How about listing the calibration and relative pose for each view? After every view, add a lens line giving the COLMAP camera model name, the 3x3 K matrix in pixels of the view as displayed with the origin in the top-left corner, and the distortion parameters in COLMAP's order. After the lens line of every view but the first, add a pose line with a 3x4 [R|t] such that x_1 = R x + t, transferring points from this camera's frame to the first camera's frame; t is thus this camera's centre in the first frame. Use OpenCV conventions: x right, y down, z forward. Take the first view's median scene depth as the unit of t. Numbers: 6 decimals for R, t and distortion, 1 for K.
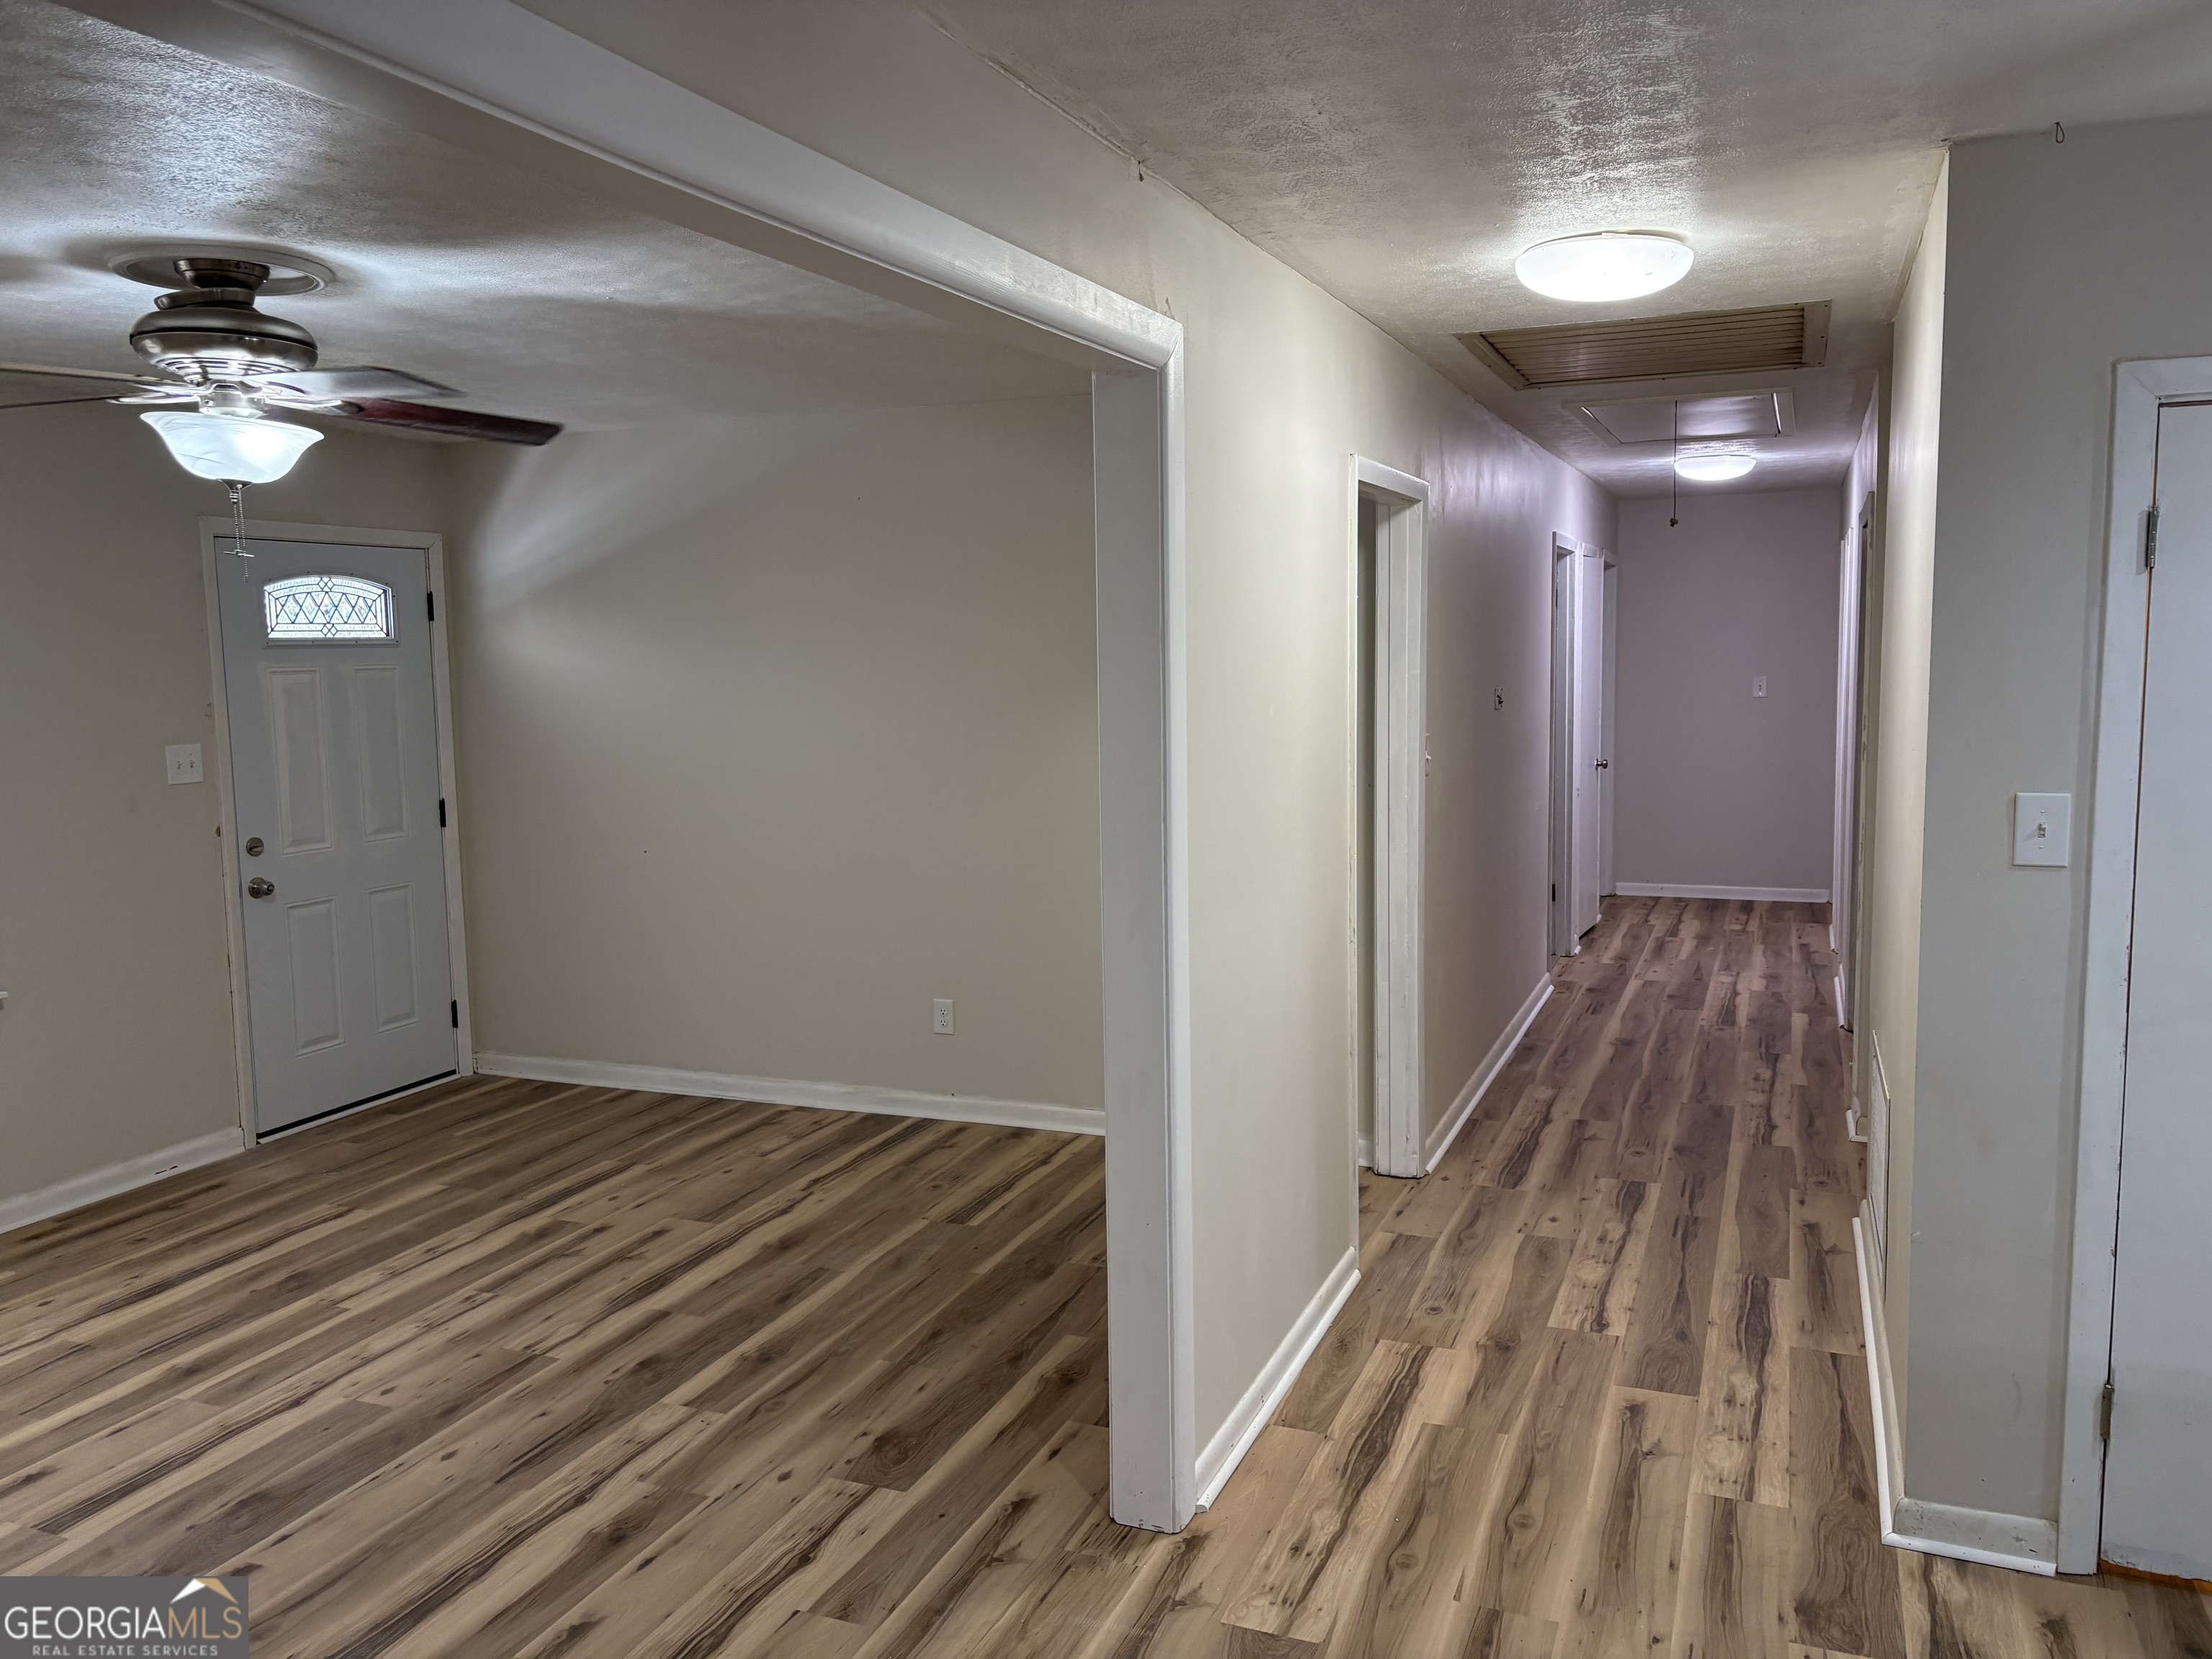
lens RADIAL K [[1668.0, 0, 1106.0], [0, 1668.0, 829.5], [0, 0, 1]] dist [0.135497, -0.164416]
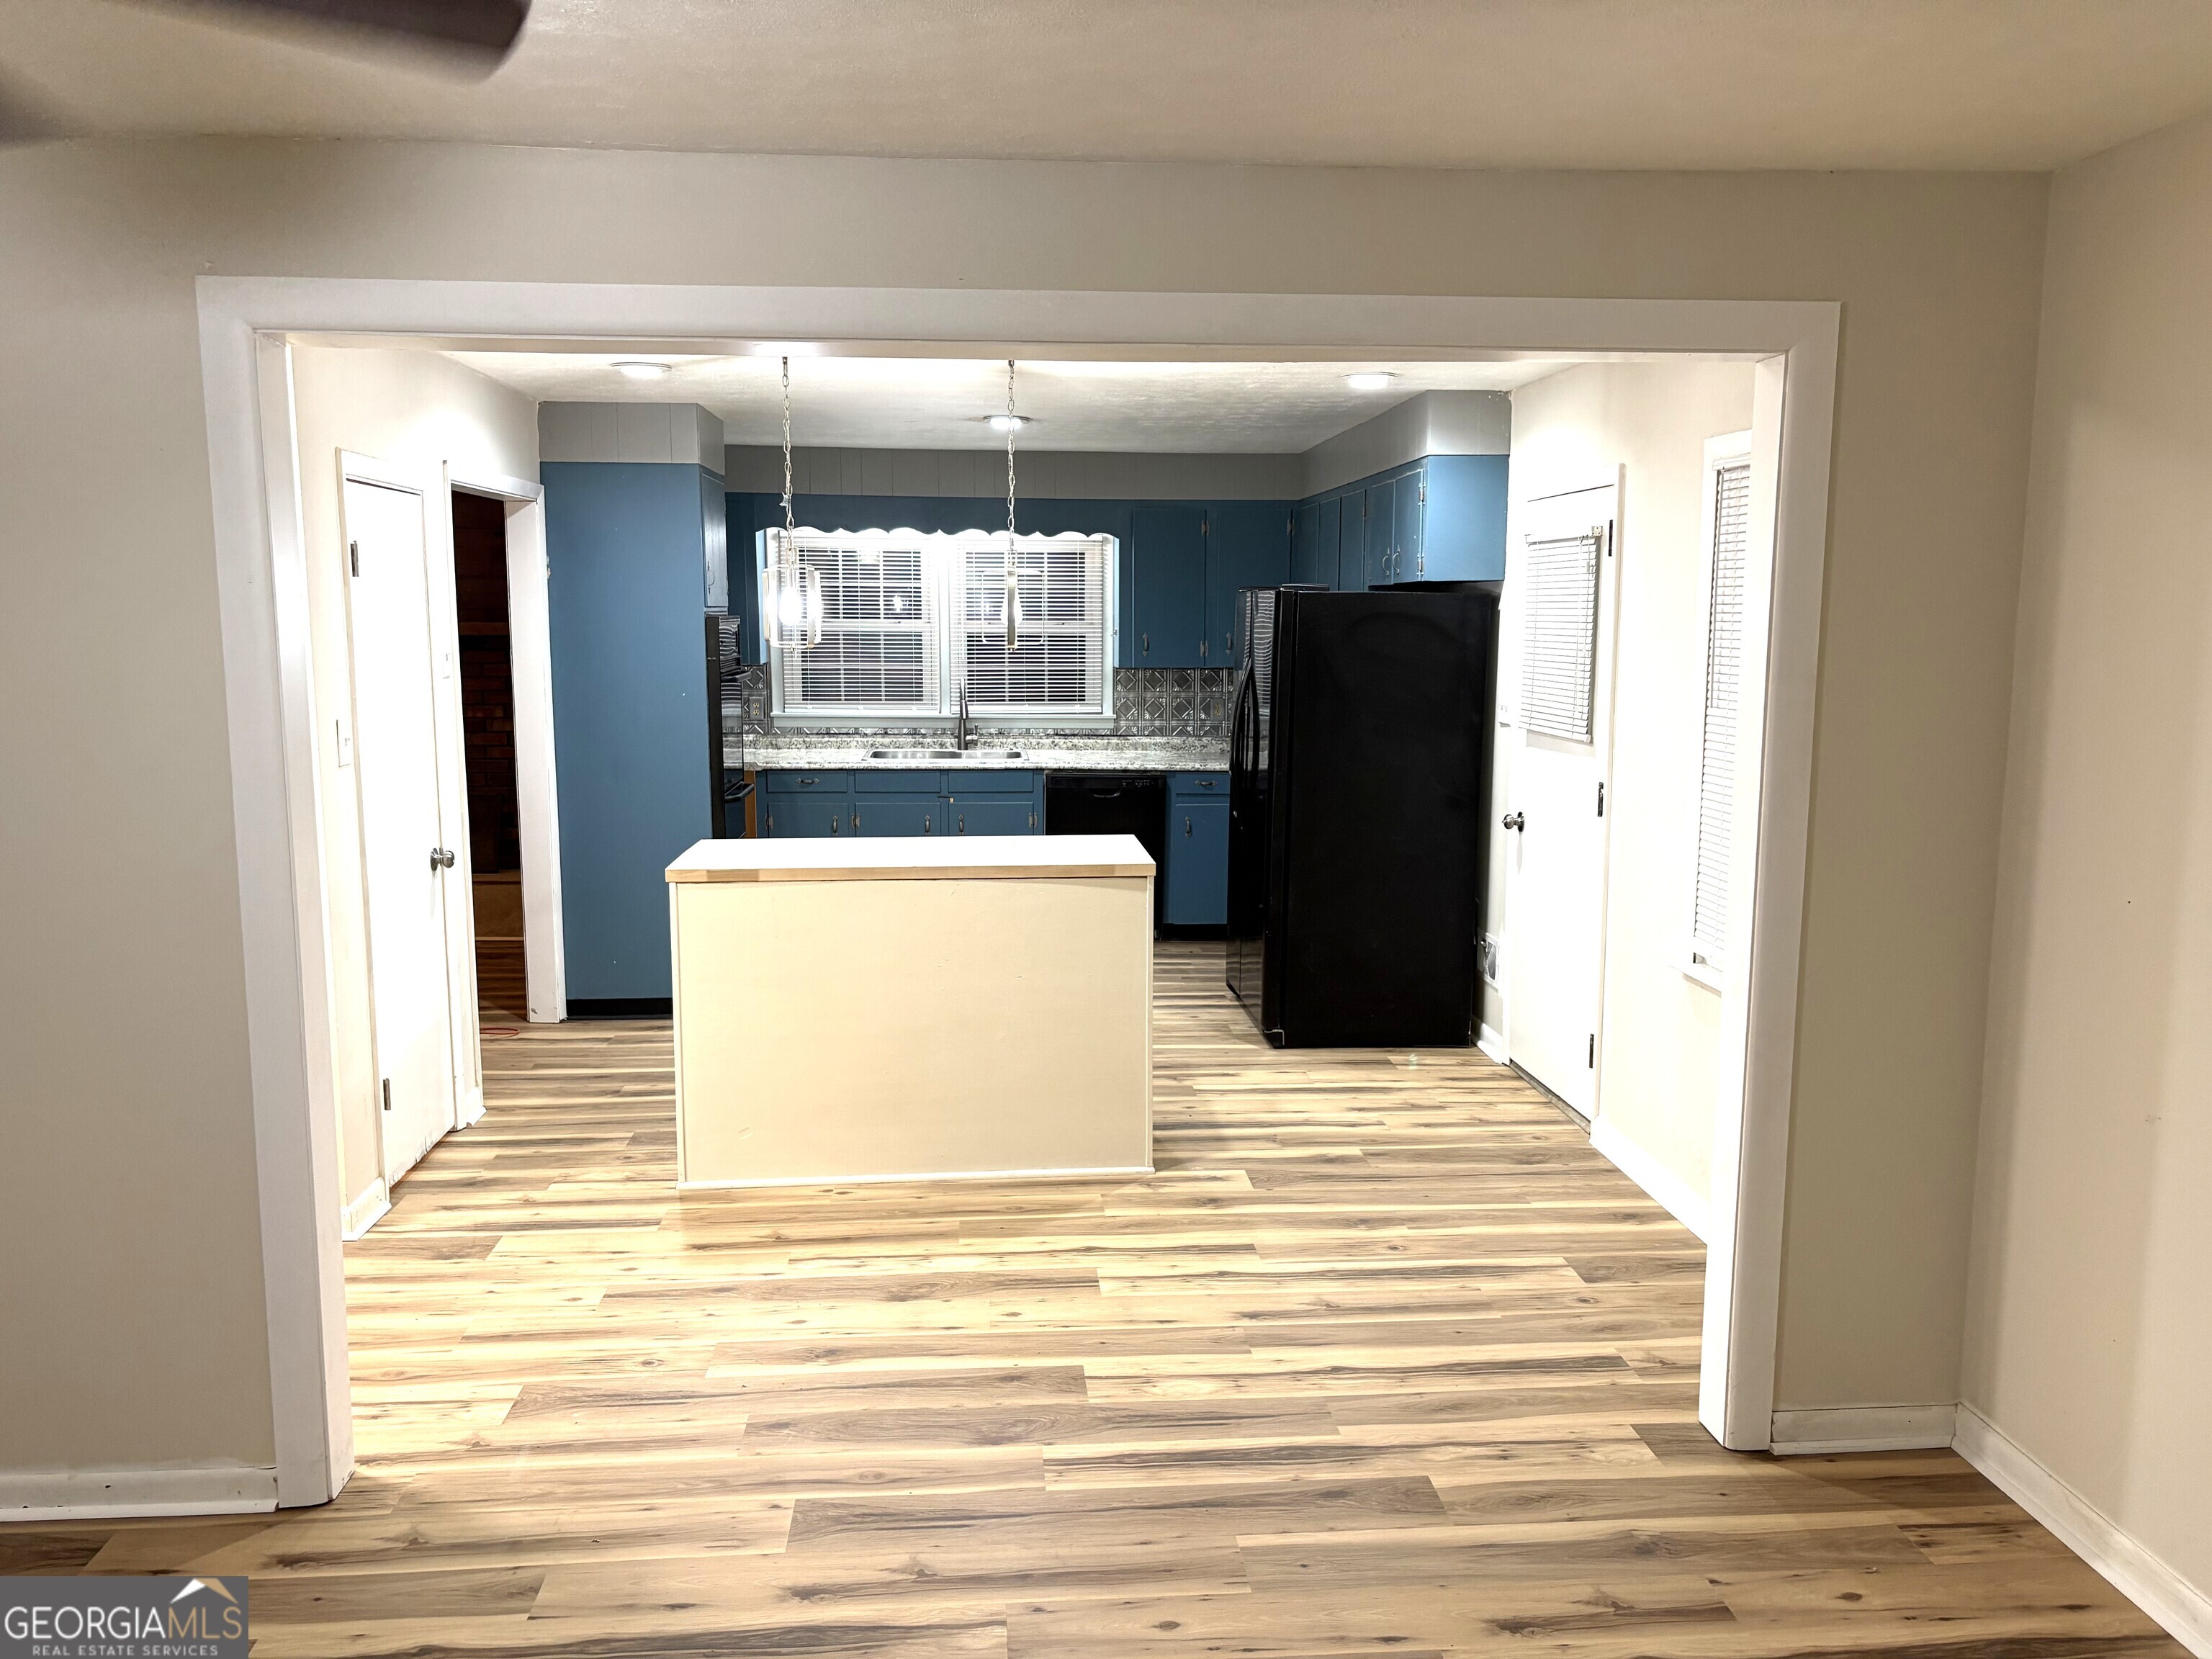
lens RADIAL K [[1668.0, 0, 1106.0], [0, 1668.0, 829.5], [0, 0, 1]] dist [0.135497, -0.164416]
pose [[-0.453785, -0.100311, 0.885447, -0.987666], [0.104251, 0.980845, 0.164546, -0.088695], [-0.884992, 0.166977, -0.434635, 0.918805]]
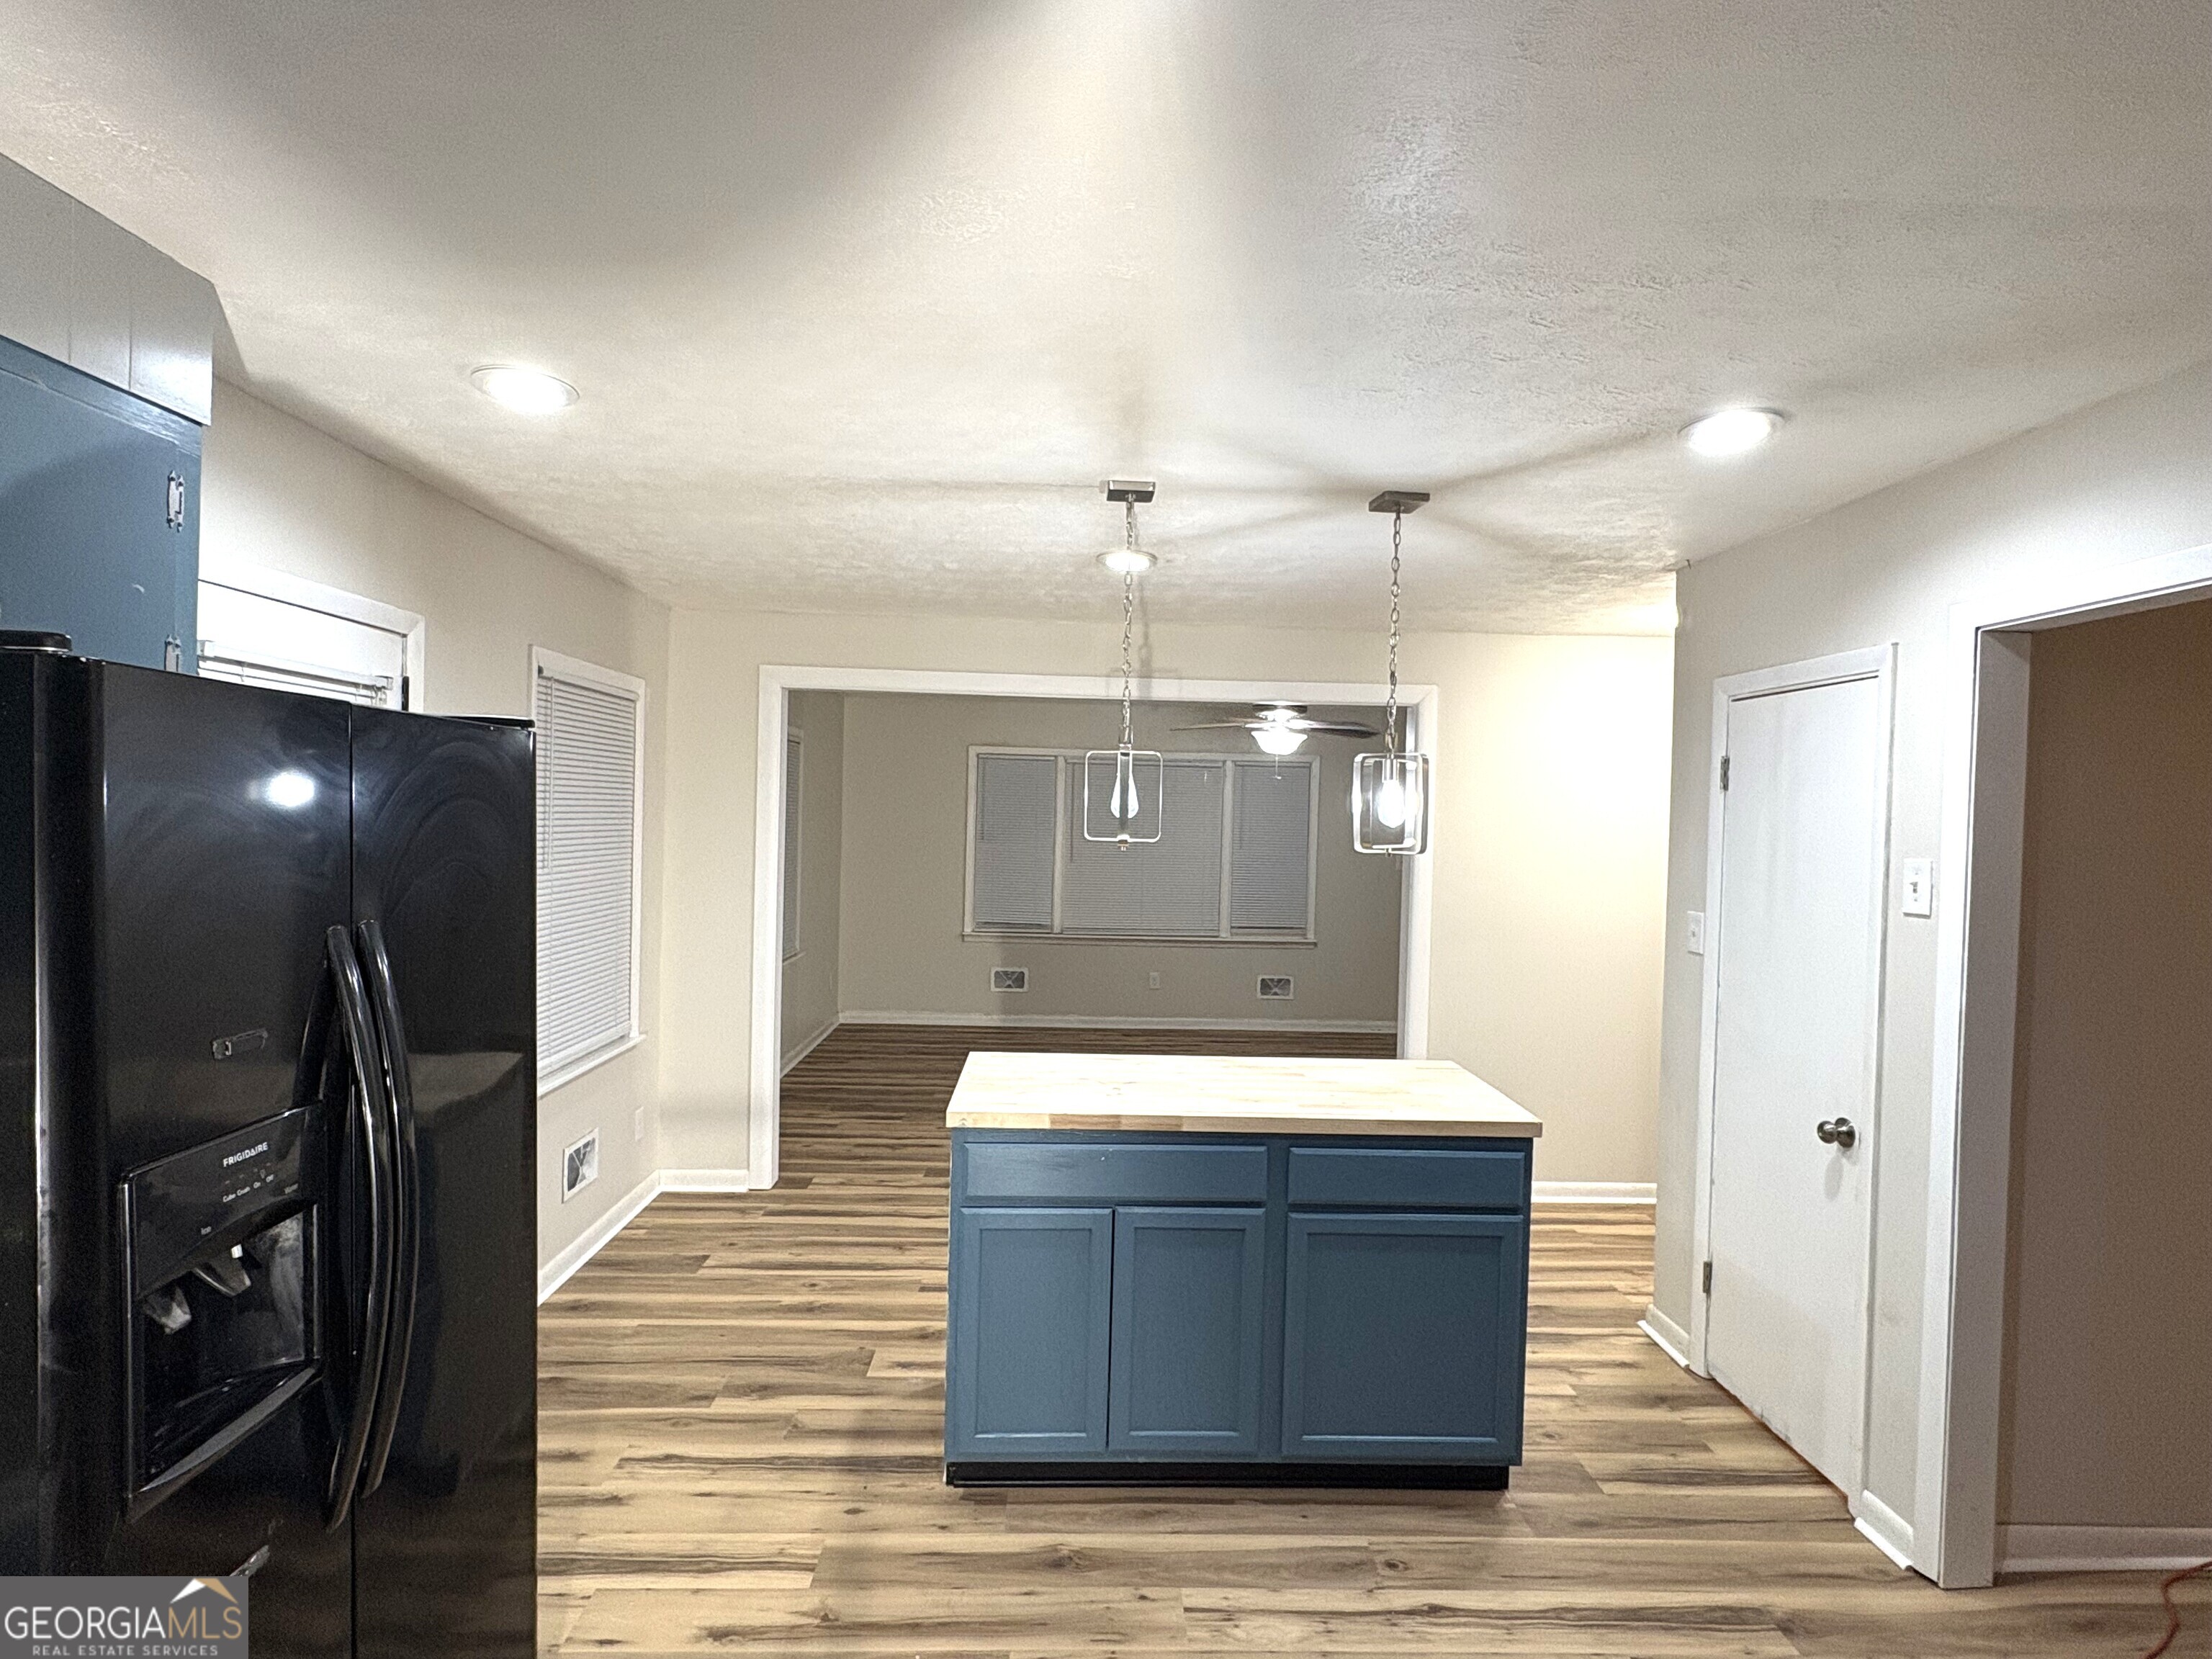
lens RADIAL K [[1161.4, 0, 1100.7], [0, 1161.4, 829.9], [0, 0, 1]] dist [0.001584, 0.000111]
pose [[0.406901, 0.043560, -0.912433, 1.202886], [-0.133222, 0.991012, -0.012100, -0.007311], [0.903706, 0.126480, 0.409047, -0.069291]]
